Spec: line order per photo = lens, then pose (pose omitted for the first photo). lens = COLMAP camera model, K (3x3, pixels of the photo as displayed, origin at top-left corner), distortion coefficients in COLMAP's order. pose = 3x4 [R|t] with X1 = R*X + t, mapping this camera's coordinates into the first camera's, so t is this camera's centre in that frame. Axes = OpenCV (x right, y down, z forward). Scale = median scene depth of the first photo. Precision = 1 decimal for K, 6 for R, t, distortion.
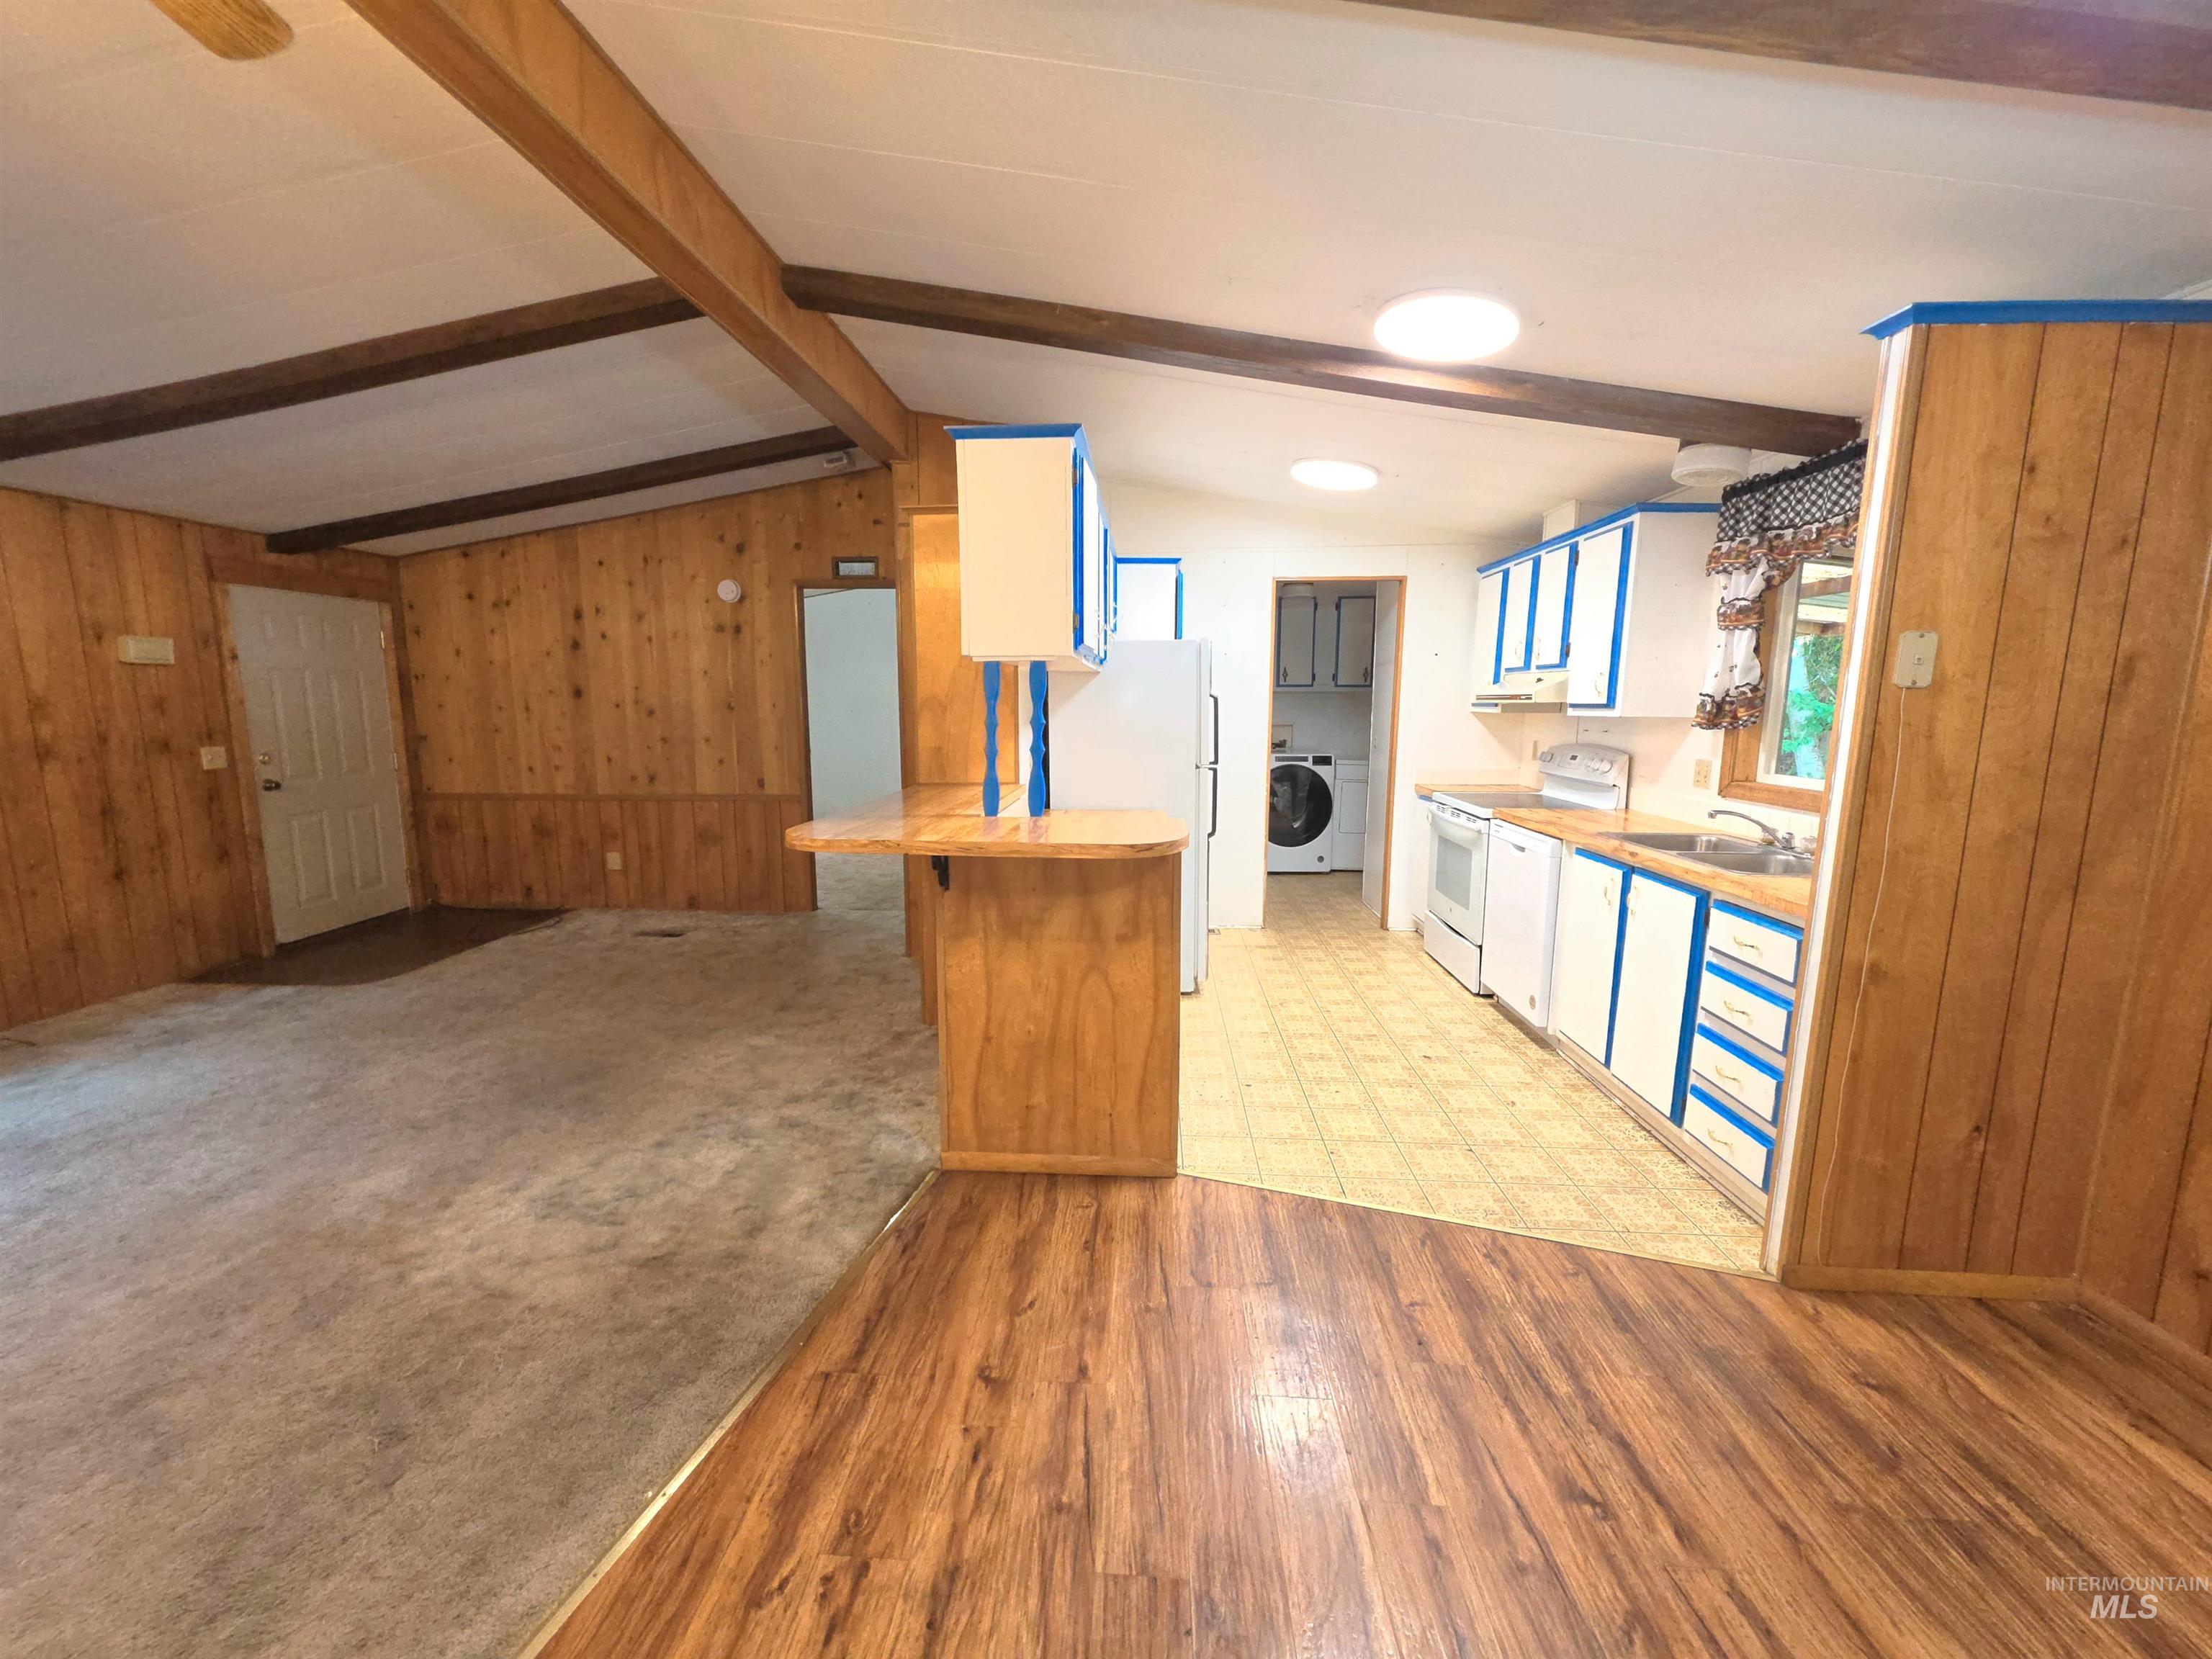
lens RADIAL K [[882.7, 0, 1086.8], [0, 882.7, 825.1], [0, 0, 1]] dist [-0.002522, 0.000084]
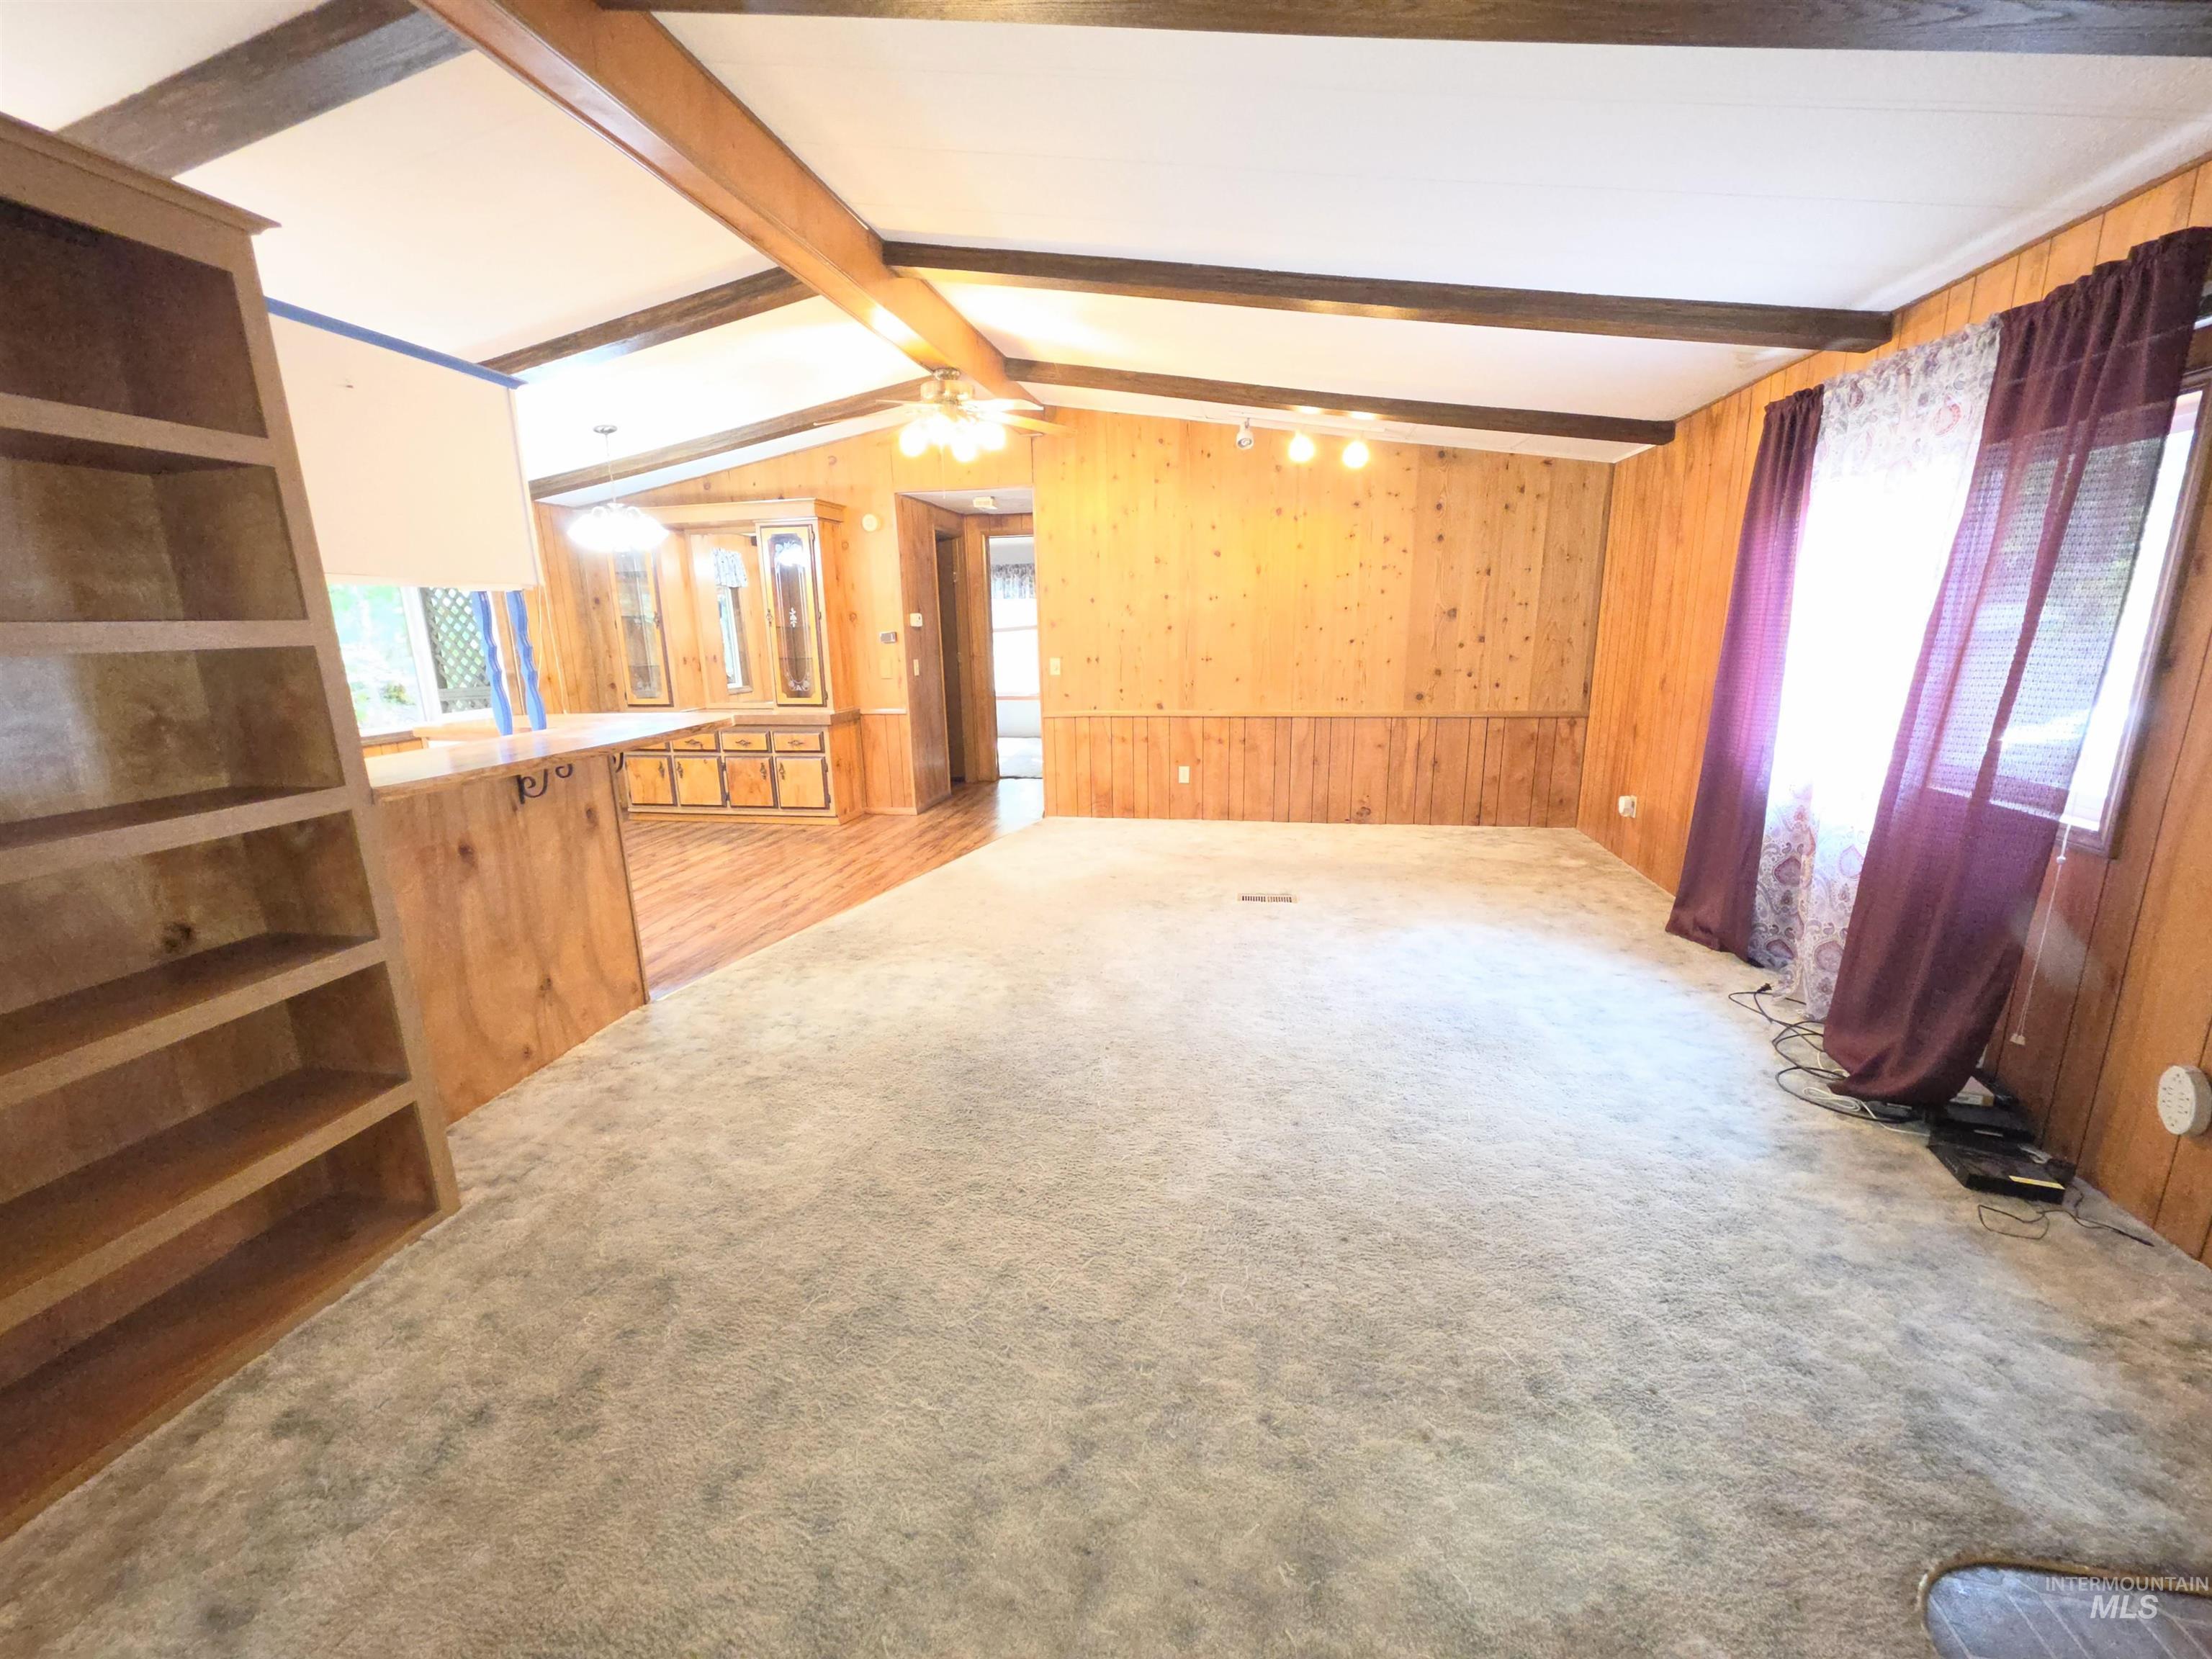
lens RADIAL K [[882.7, 0, 1088.6], [0, 882.7, 835.3], [0, 0, 1]] dist [-0.002522, 0.000084]
pose [[-0.990937, -0.009610, 0.133984, -0.627246], [0.040737, 0.928964, 0.367922, -0.179154], [-0.128002, 0.370046, -0.920153, 1.314491]]
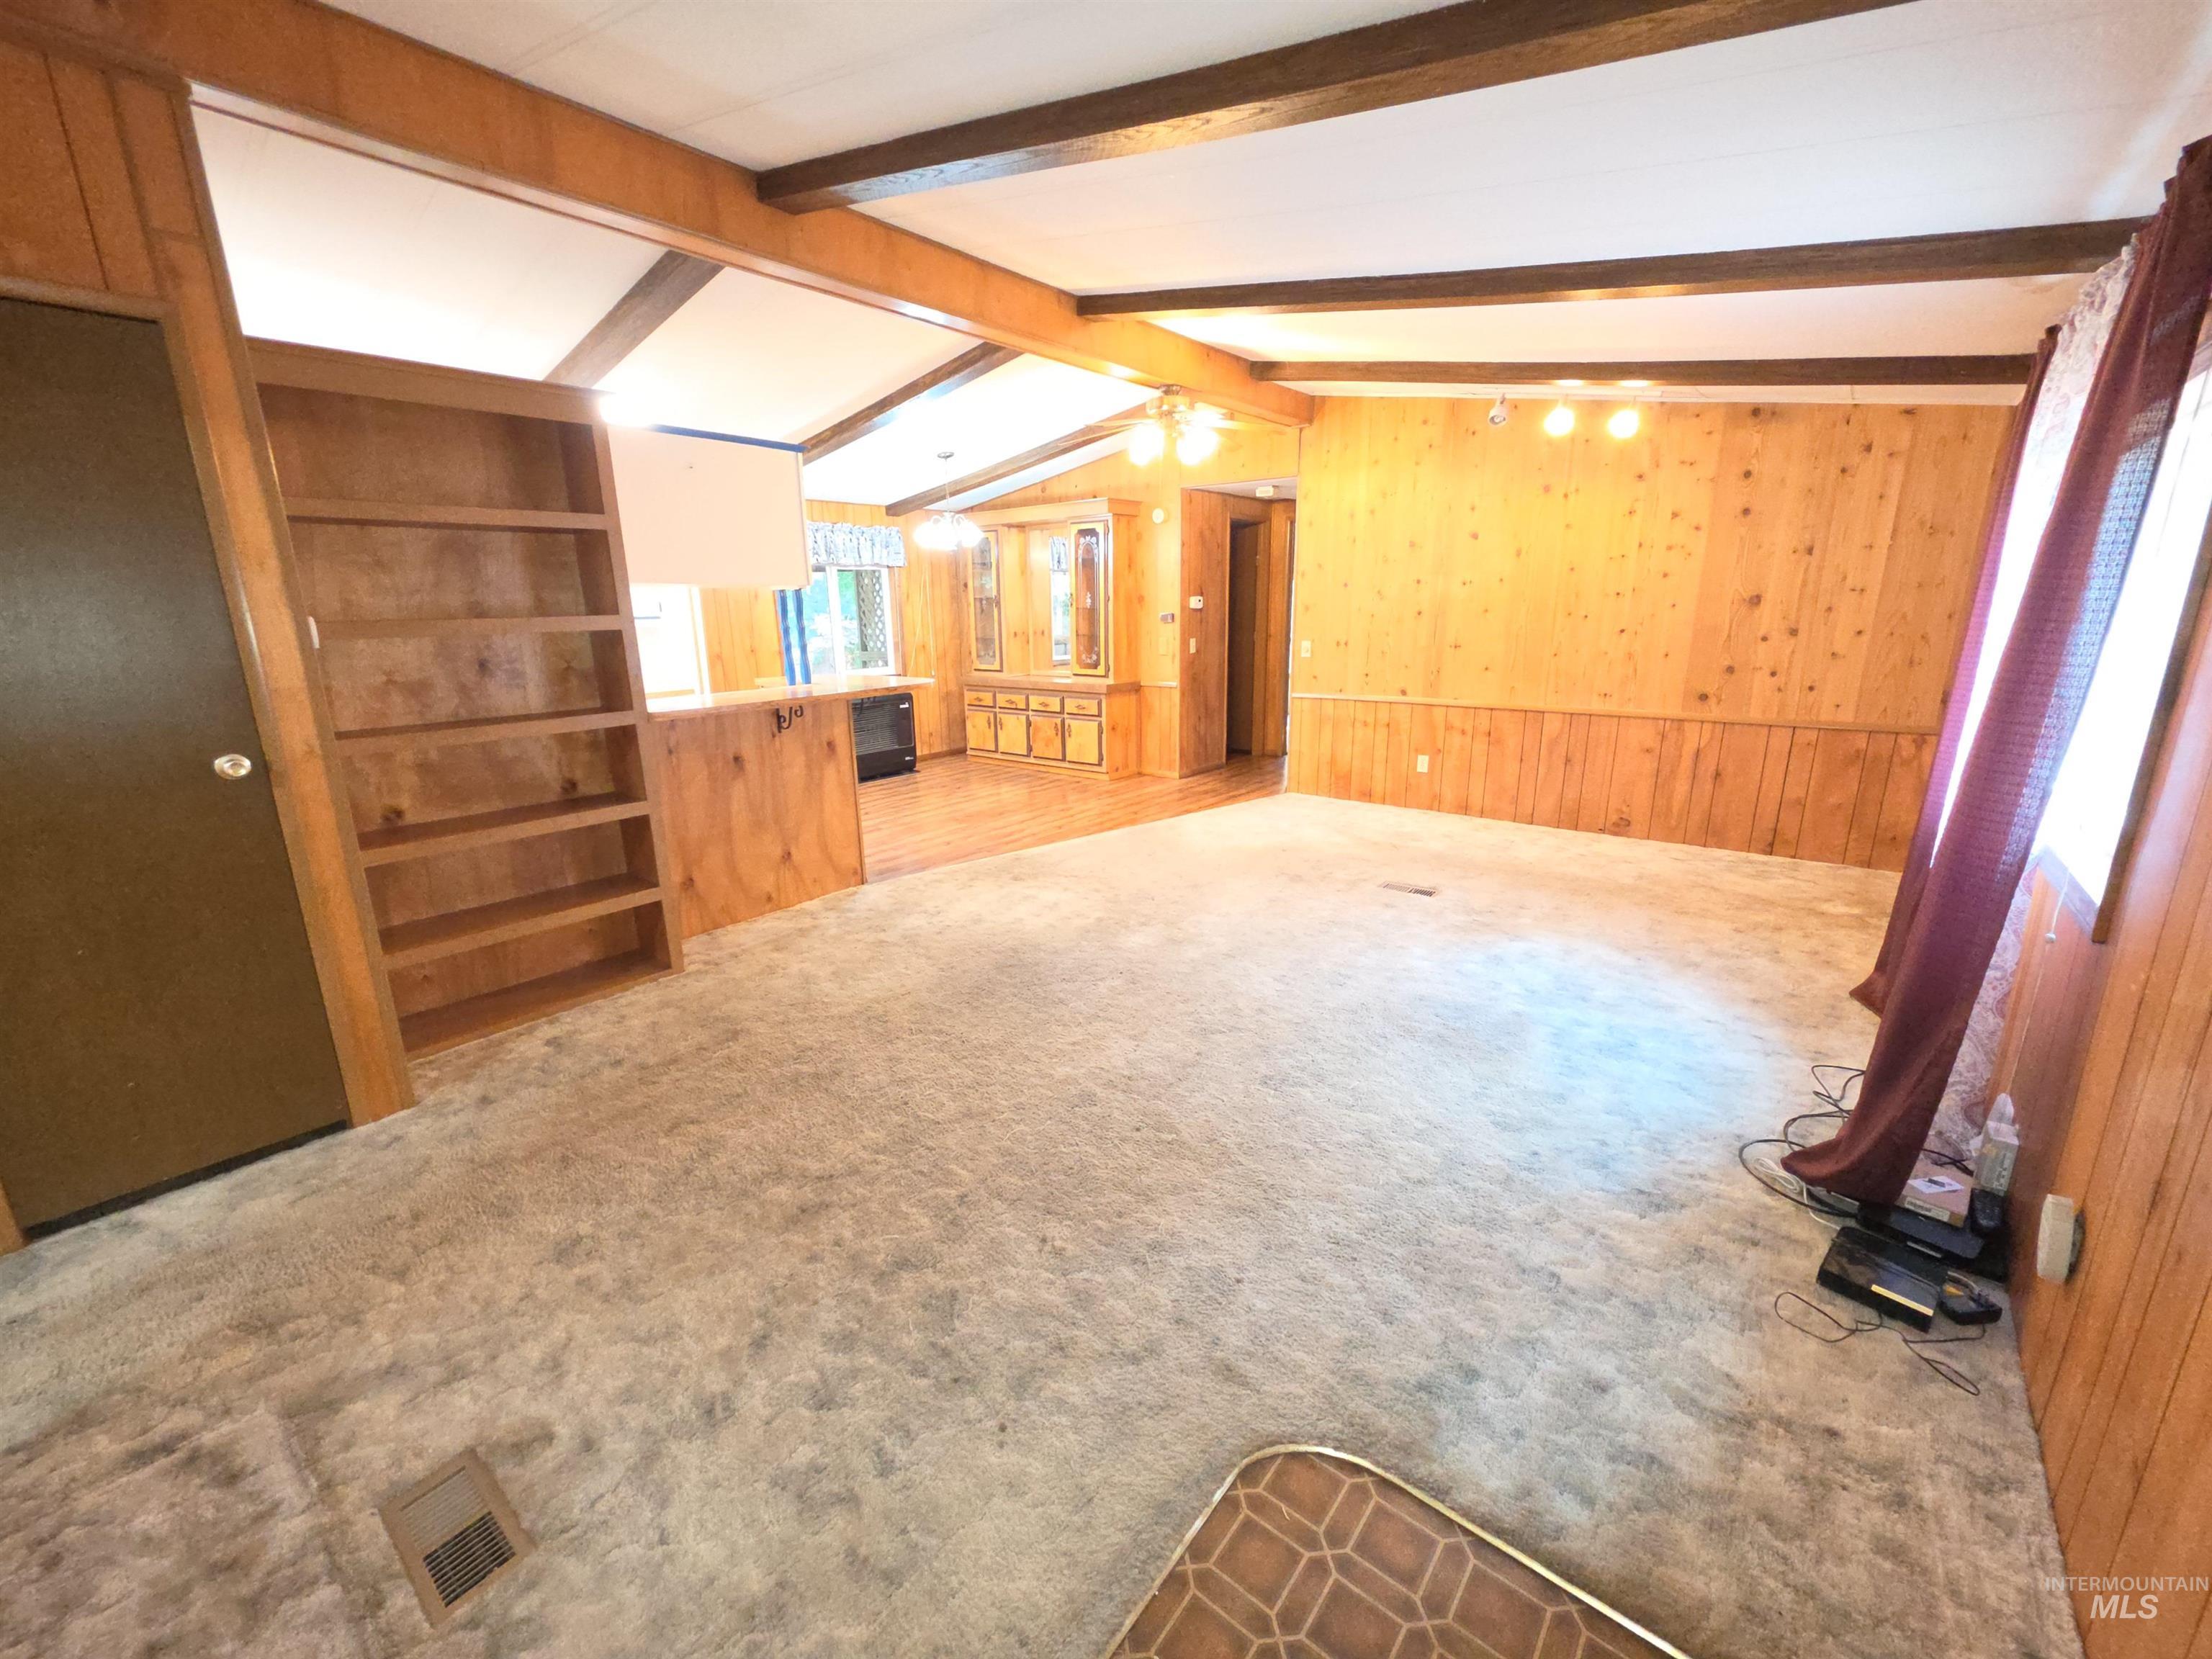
lens RADIAL K [[882.7, 0, 1086.1], [0, 882.7, 834.0], [0, 0, 1]] dist [-0.002522, 0.000084]
pose [[-0.807772, -0.134404, 0.573969, -0.996284], [0.100890, 0.927775, 0.359241, -0.192351], [-0.580798, 0.348093, -0.735870, 1.322915]]
